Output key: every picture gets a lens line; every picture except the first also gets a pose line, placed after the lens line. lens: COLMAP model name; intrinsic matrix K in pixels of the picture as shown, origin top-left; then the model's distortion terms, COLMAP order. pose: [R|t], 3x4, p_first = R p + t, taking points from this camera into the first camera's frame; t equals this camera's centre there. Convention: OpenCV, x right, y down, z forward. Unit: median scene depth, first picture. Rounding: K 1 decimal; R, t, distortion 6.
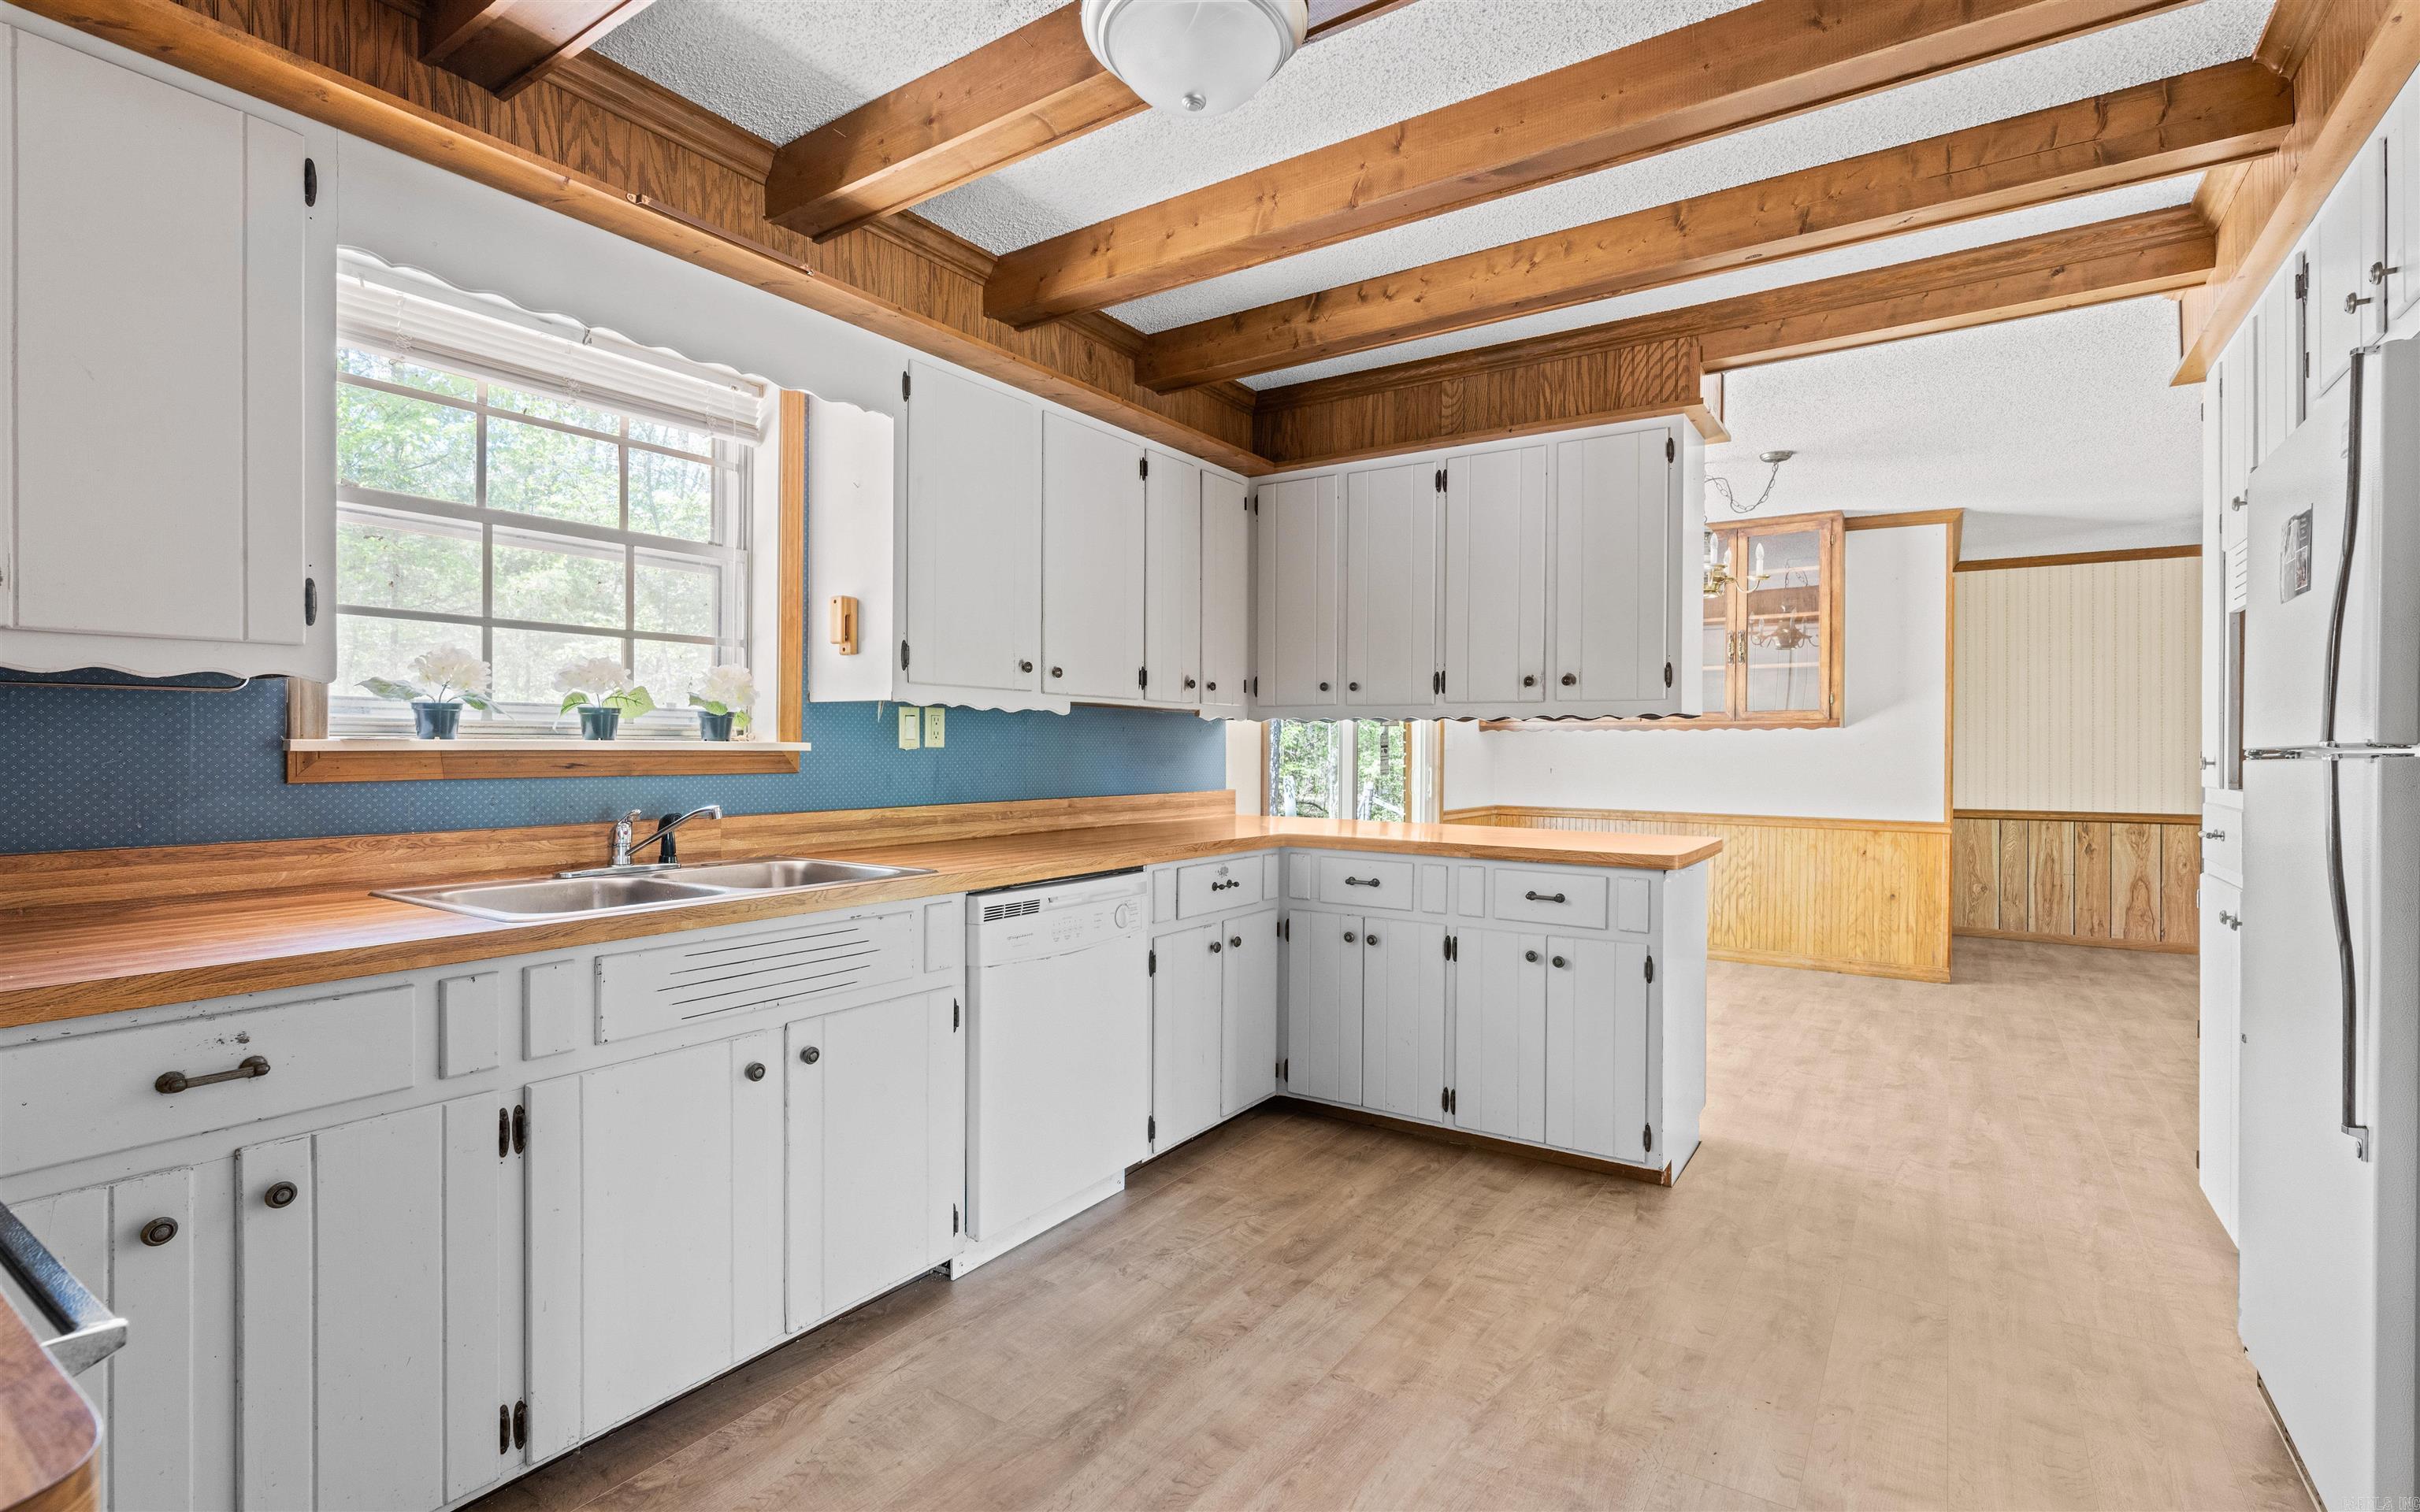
lens RADIAL K [[1109.3, 0, 1225.7], [0, 1109.3, 757.1], [0, 0, 1]] dist [-0.012203, 0.000606]
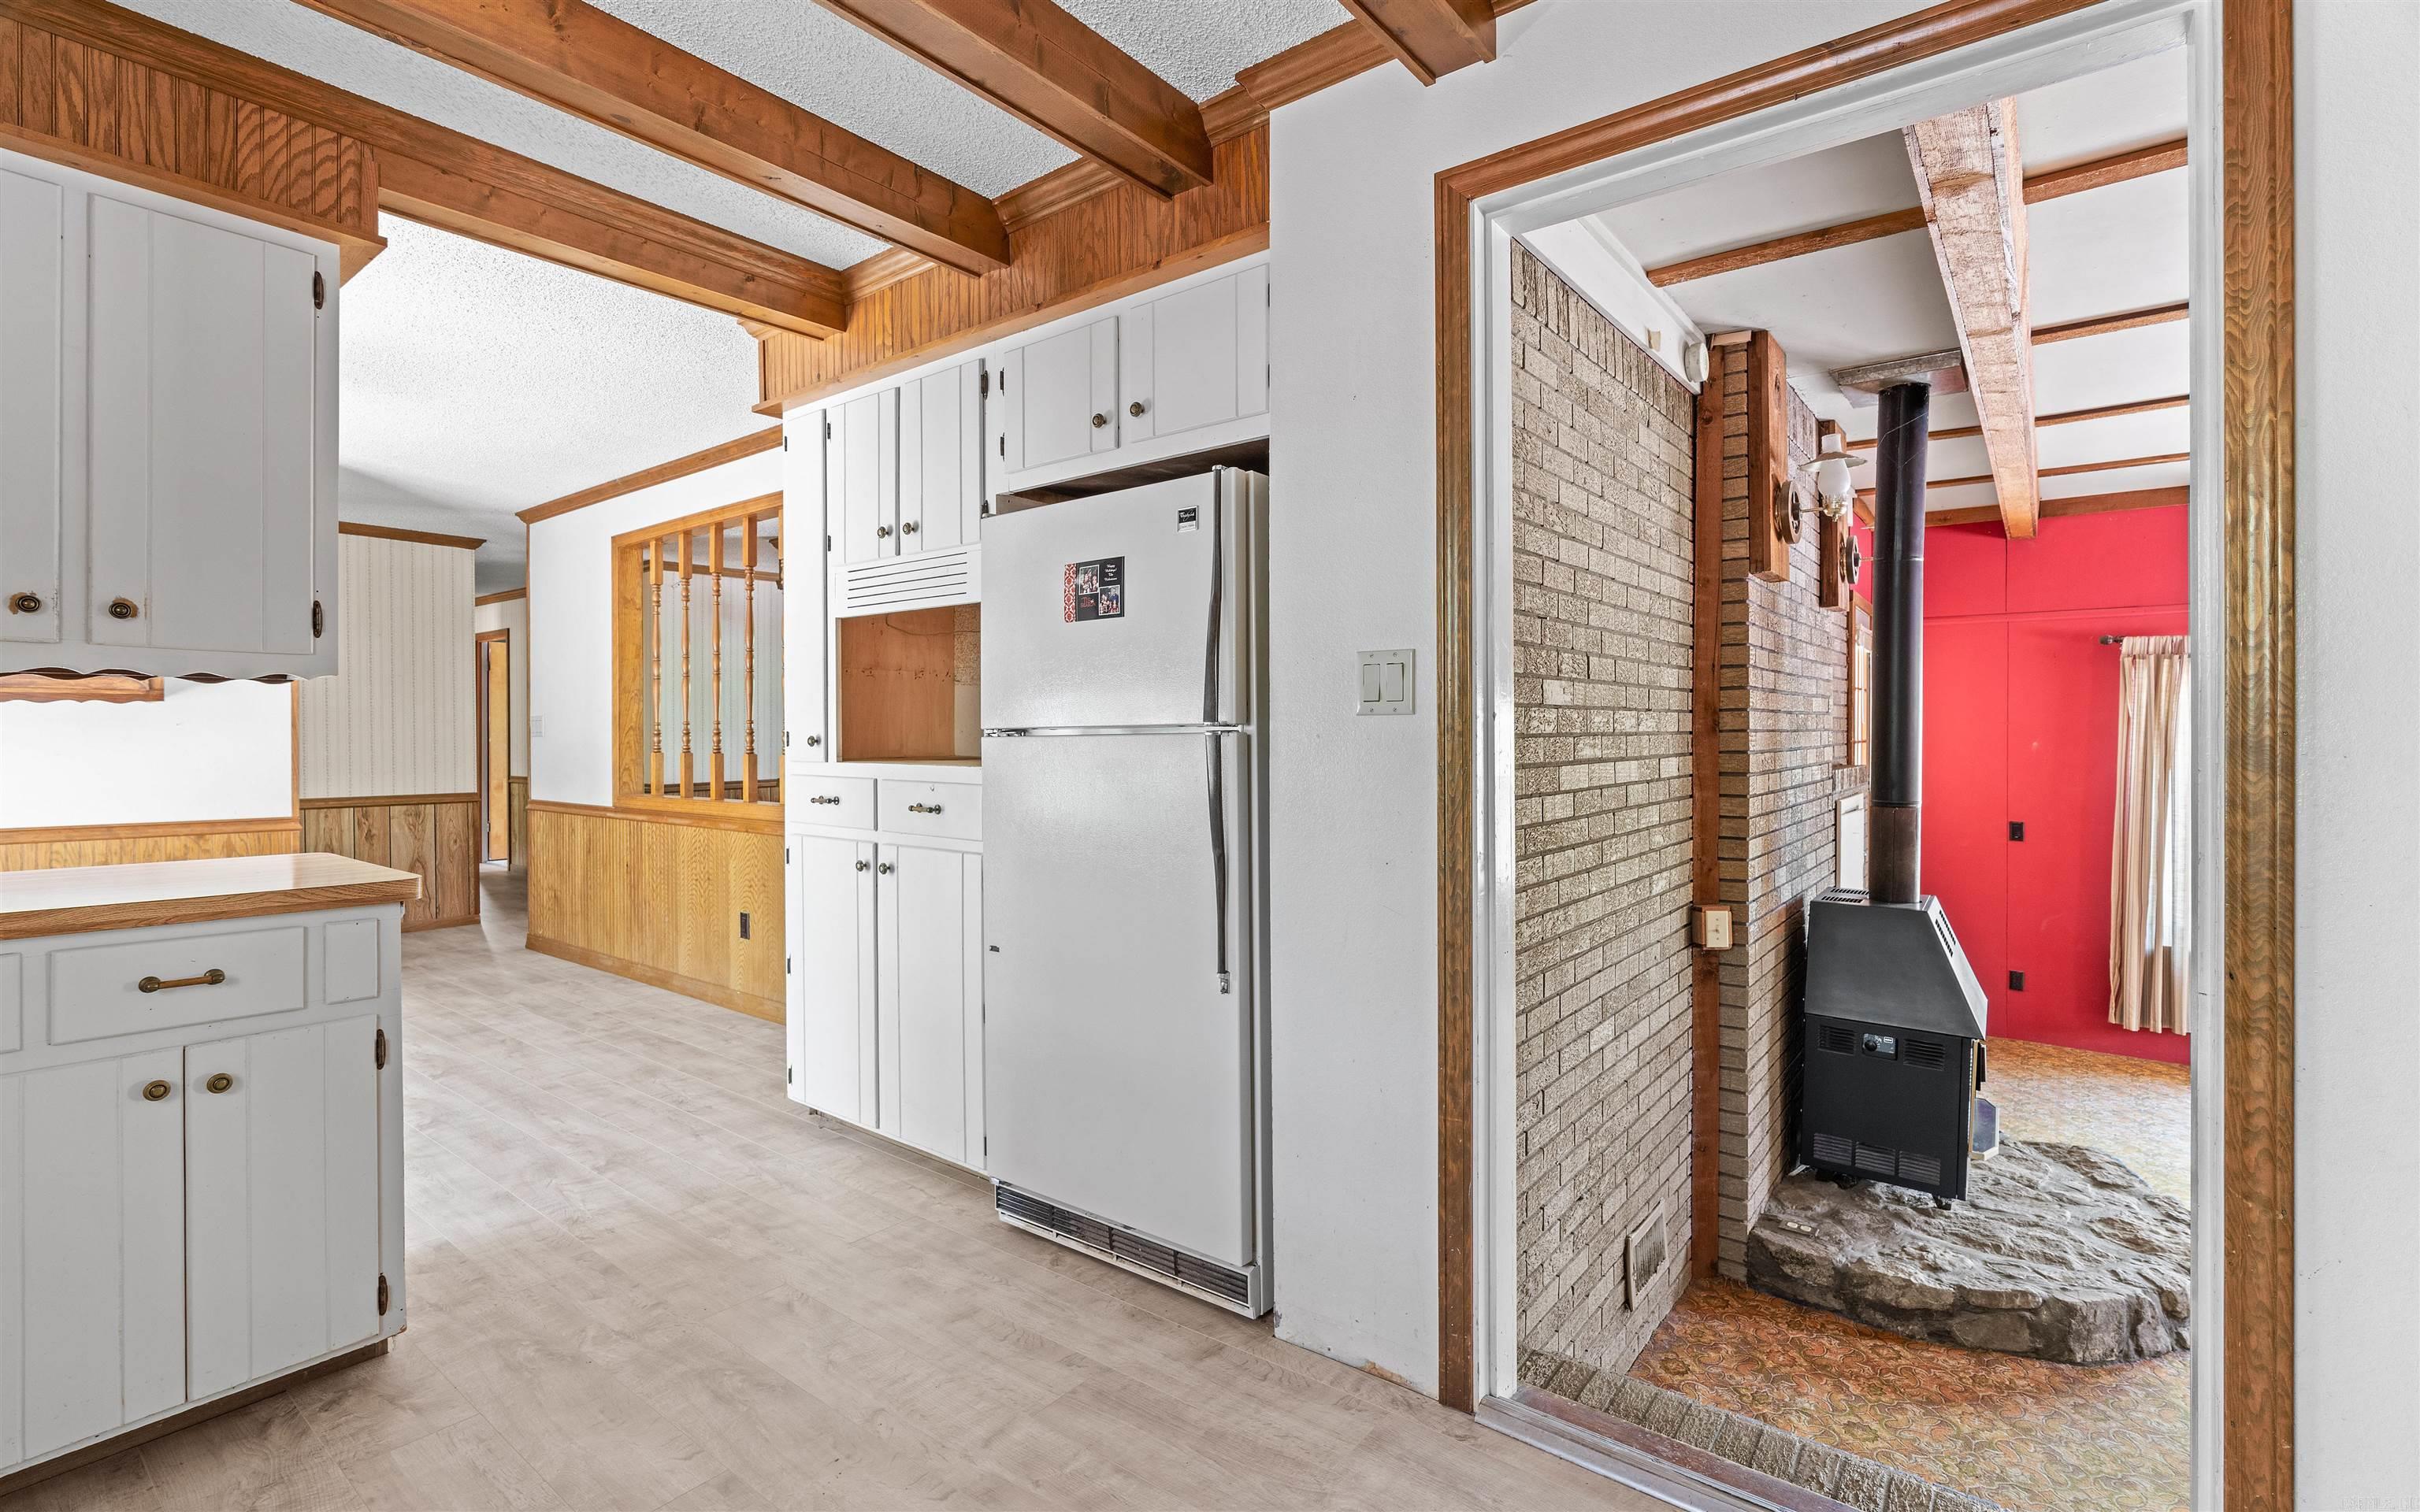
lens RADIAL K [[1109.3, 0, 1218.5], [0, 1109.3, 742.9], [0, 0, 1]] dist [-0.012203, 0.000606]
pose [[0.077469, -0.010705, 0.996937, -0.245445], [0.008231, 0.999915, 0.010098, -0.000178], [-0.996961, 0.007423, 0.077550, 0.415777]]
